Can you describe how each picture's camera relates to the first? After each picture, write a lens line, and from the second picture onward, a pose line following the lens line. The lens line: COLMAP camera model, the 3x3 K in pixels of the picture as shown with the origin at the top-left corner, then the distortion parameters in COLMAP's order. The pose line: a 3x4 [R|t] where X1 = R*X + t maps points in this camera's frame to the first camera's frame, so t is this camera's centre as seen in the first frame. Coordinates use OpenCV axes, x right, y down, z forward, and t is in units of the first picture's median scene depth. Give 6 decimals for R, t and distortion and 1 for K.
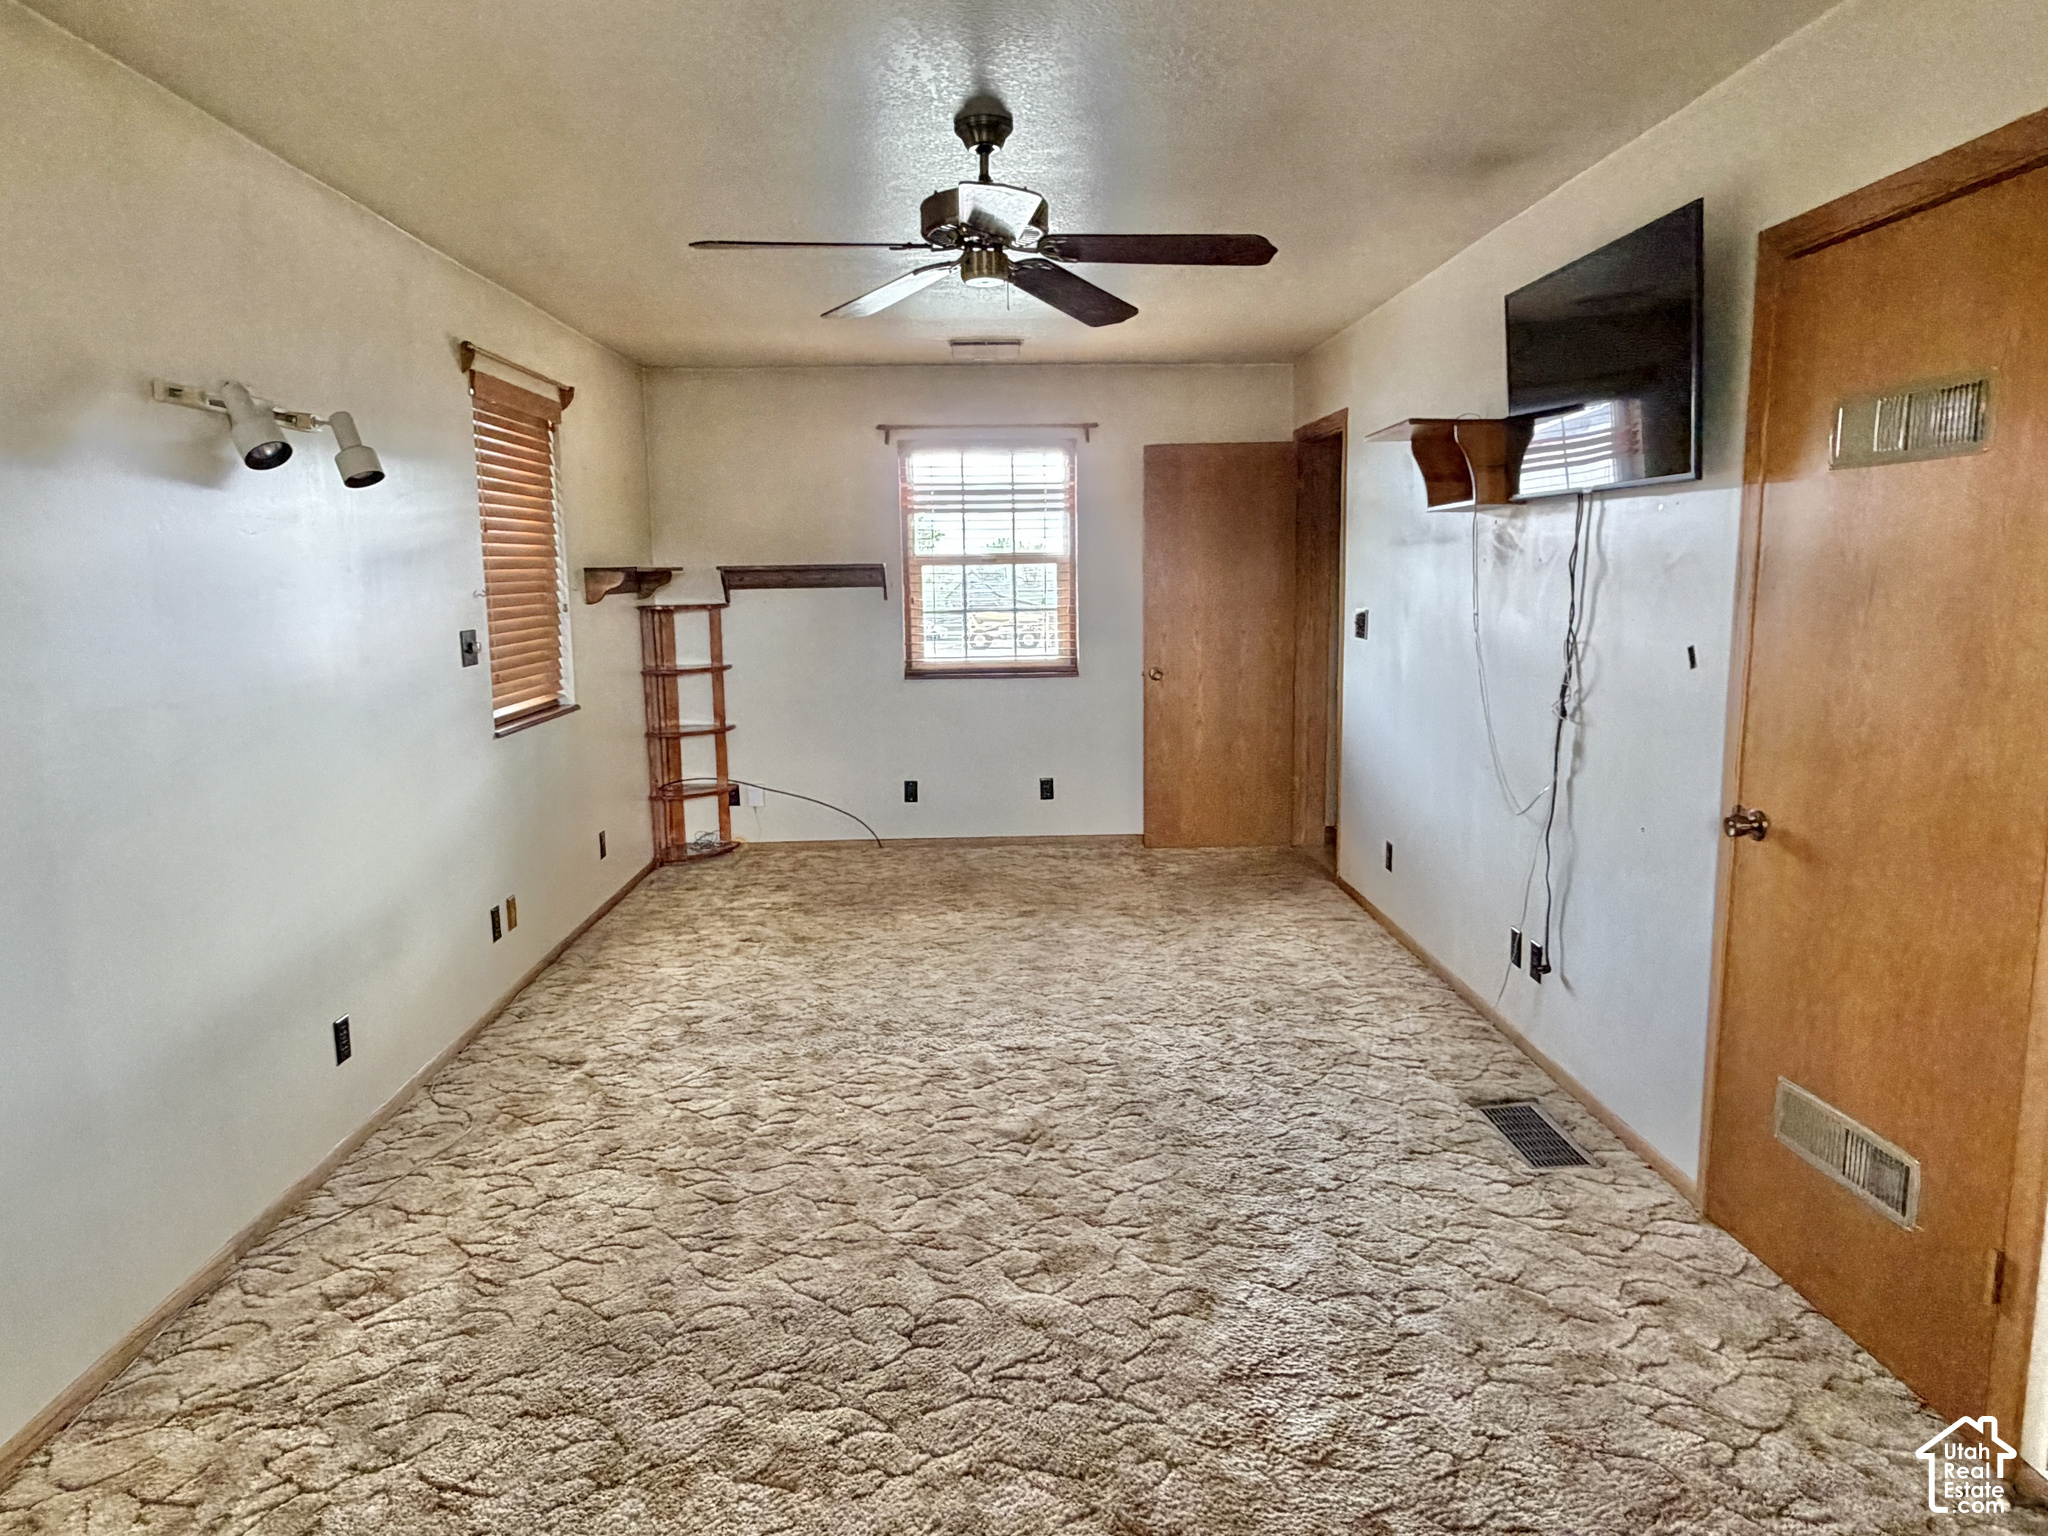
lens RADIAL K [[1289.8, 0, 1016.9], [0, 1289.8, 775.9], [0, 0, 1]] dist [-0.004365, 0.003654]
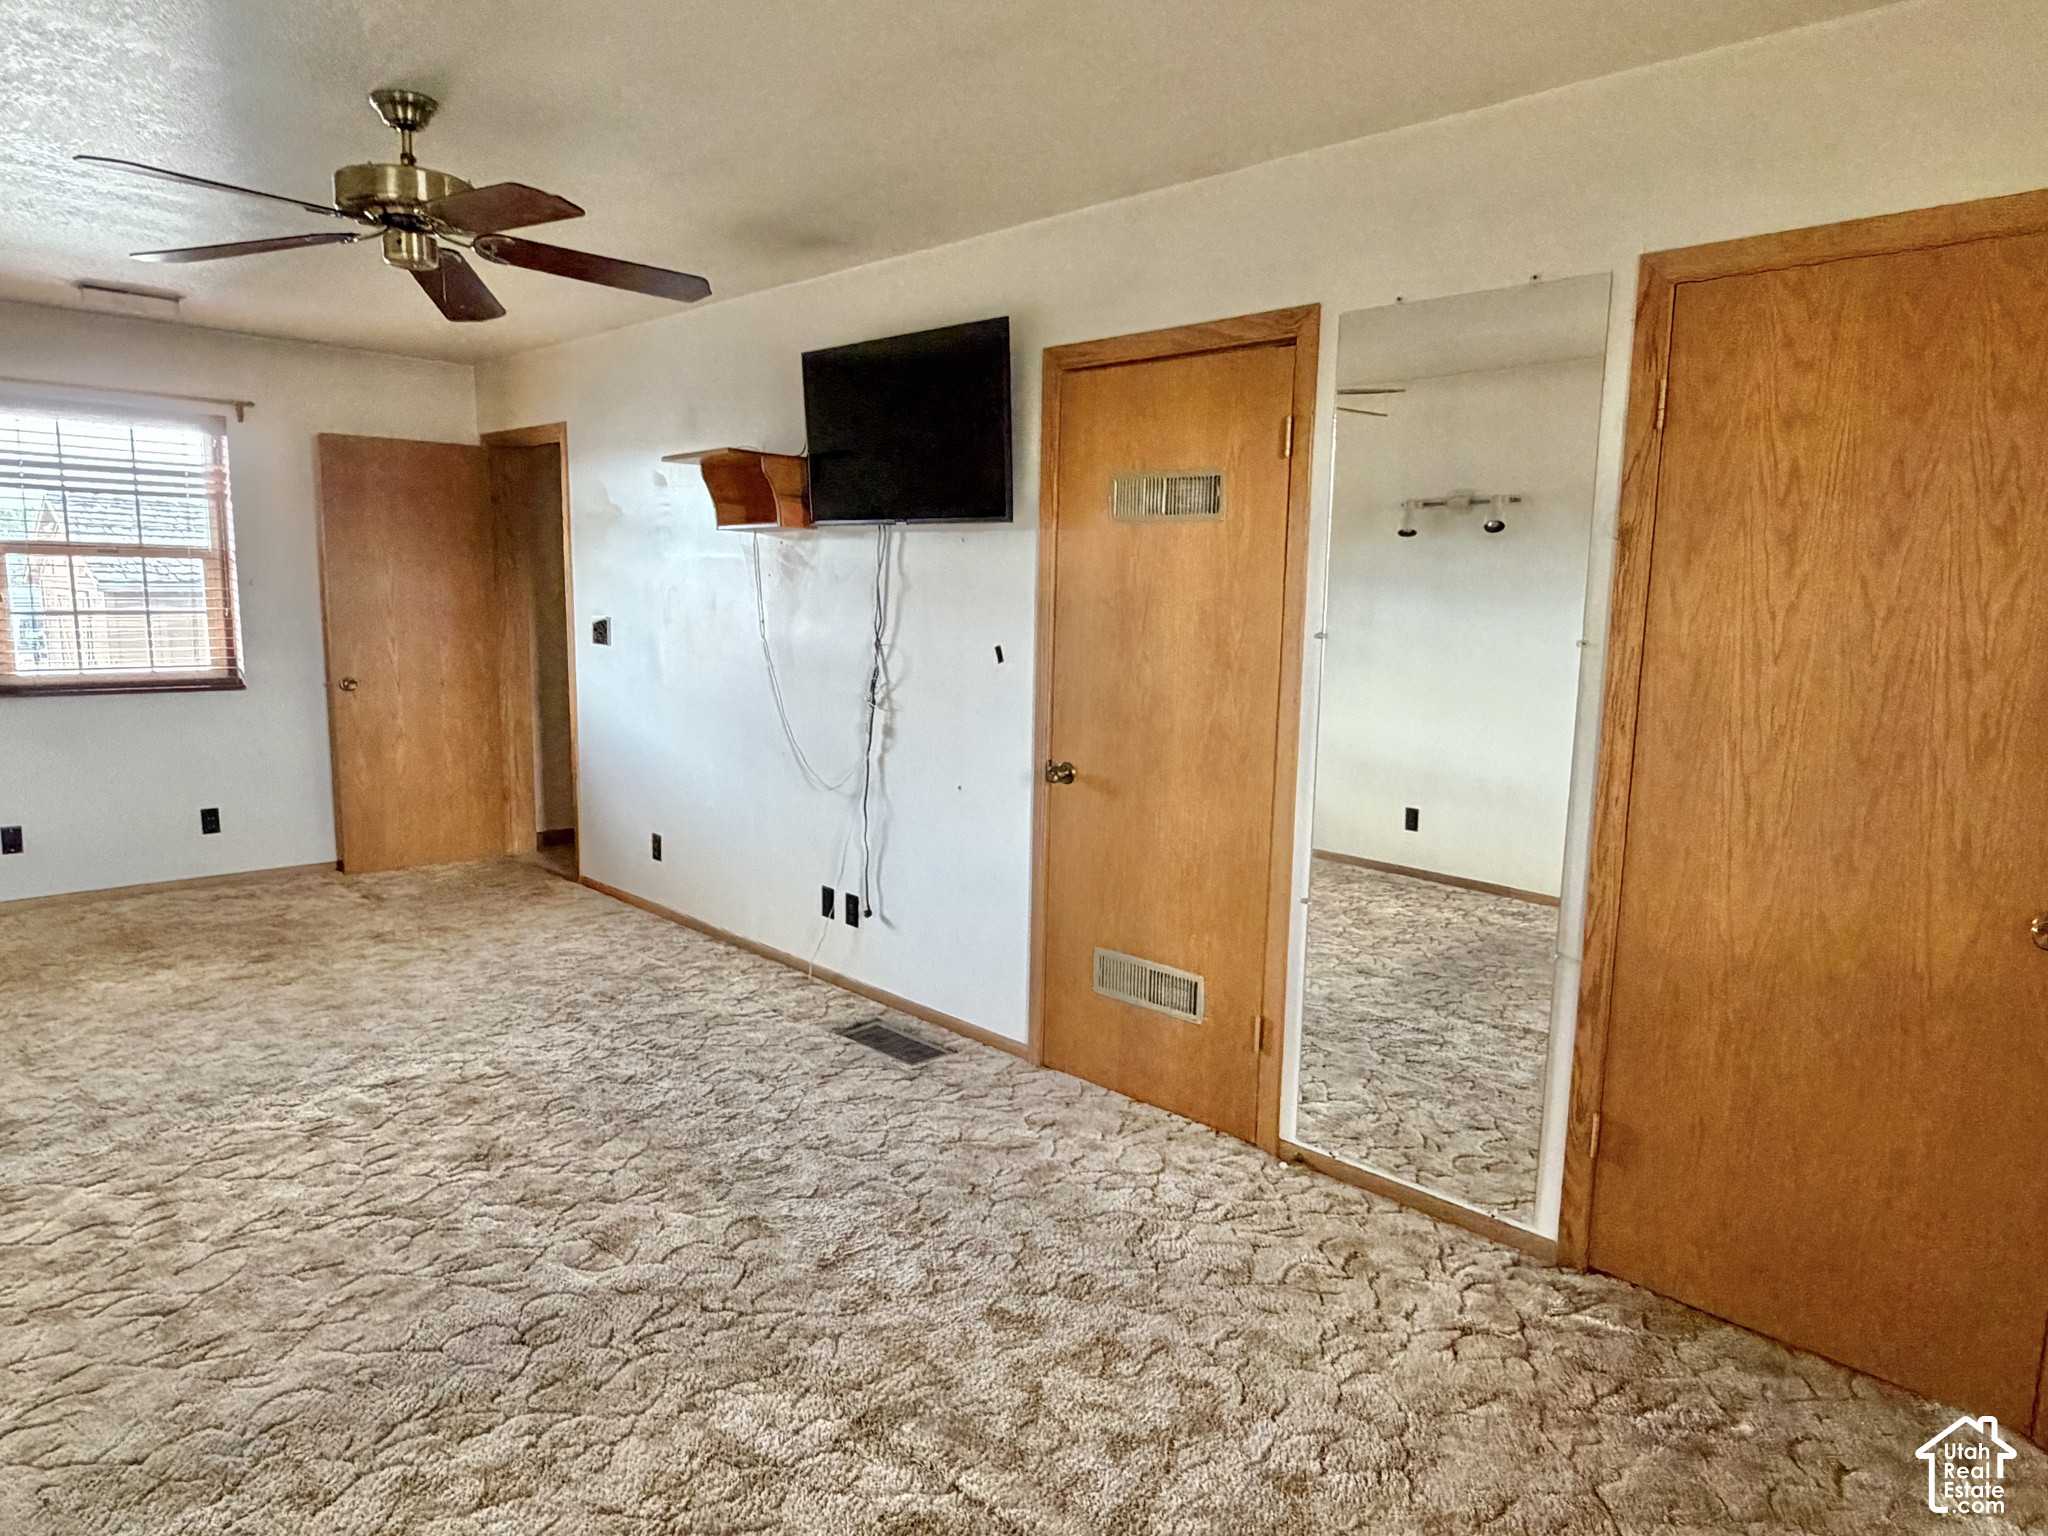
lens RADIAL K [[1289.8, 0, 1026.5], [0, 1289.8, 787.1], [0, 0, 1]] dist [-0.004365, 0.003654]
pose [[0.733192, -0.074175, 0.675965, -0.311896], [0.075025, 0.996788, 0.028003, 0.008511], [-0.675871, 0.030182, 0.736402, -0.000825]]
